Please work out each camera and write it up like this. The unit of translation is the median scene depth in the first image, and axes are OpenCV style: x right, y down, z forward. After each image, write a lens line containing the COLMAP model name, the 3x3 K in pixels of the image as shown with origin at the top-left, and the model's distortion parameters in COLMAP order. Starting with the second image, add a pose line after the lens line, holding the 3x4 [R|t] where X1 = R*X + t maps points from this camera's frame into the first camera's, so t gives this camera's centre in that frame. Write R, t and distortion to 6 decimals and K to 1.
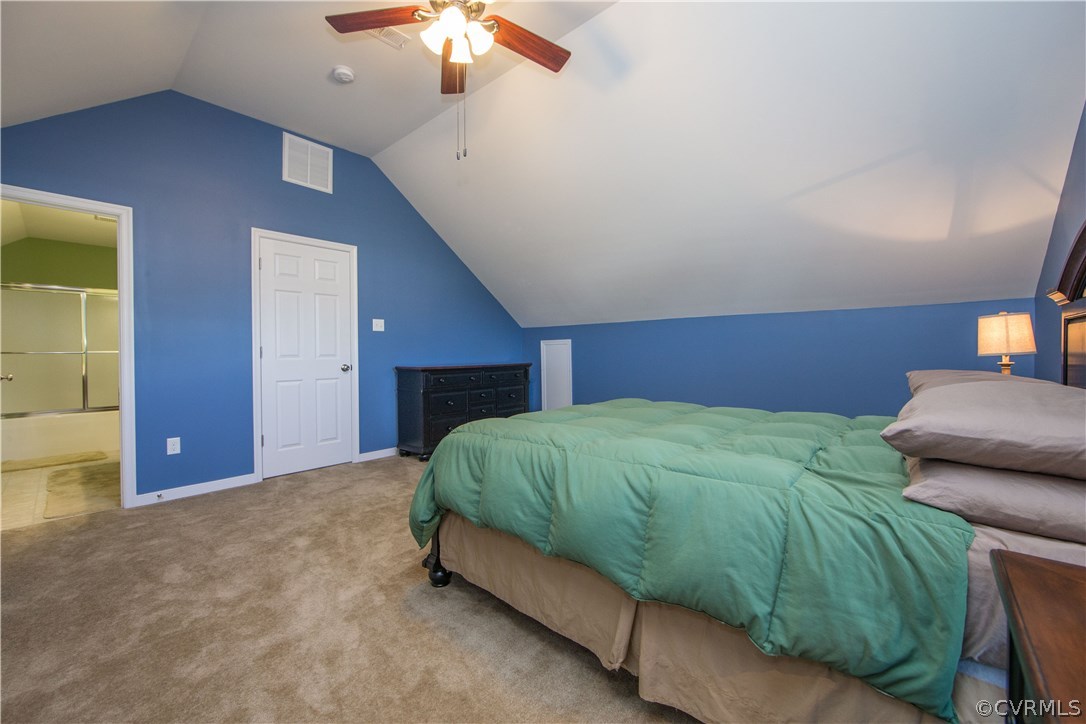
lens RADIAL K [[433.7, 0, 543.3], [0, 433.7, 359.0], [0, 0, 1]] dist [-0.002471, -0.000117]
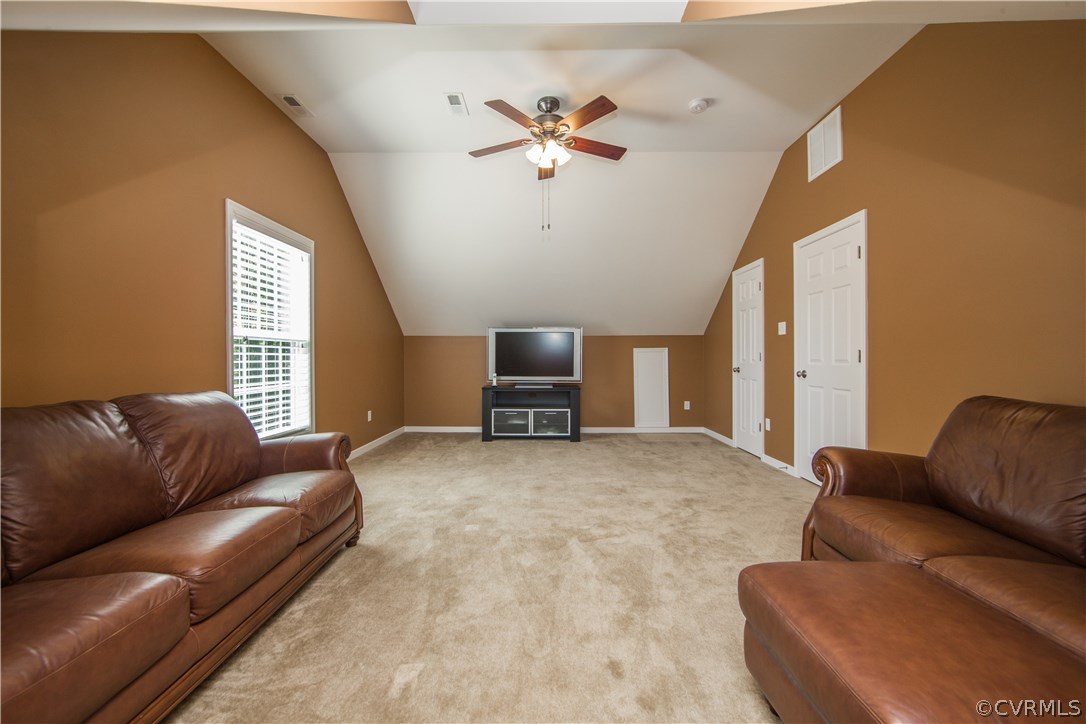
lens RADIAL K [[433.7, 0, 543.3], [0, 433.7, 359.0], [0, 0, 1]] dist [-0.002471, -0.000117]
pose [[-0.759669, 0.010701, -0.650221, 0.511140], [0.001134, 0.999885, 0.015131, -0.026115], [0.650308, 0.010757, -0.759594, 1.382160]]
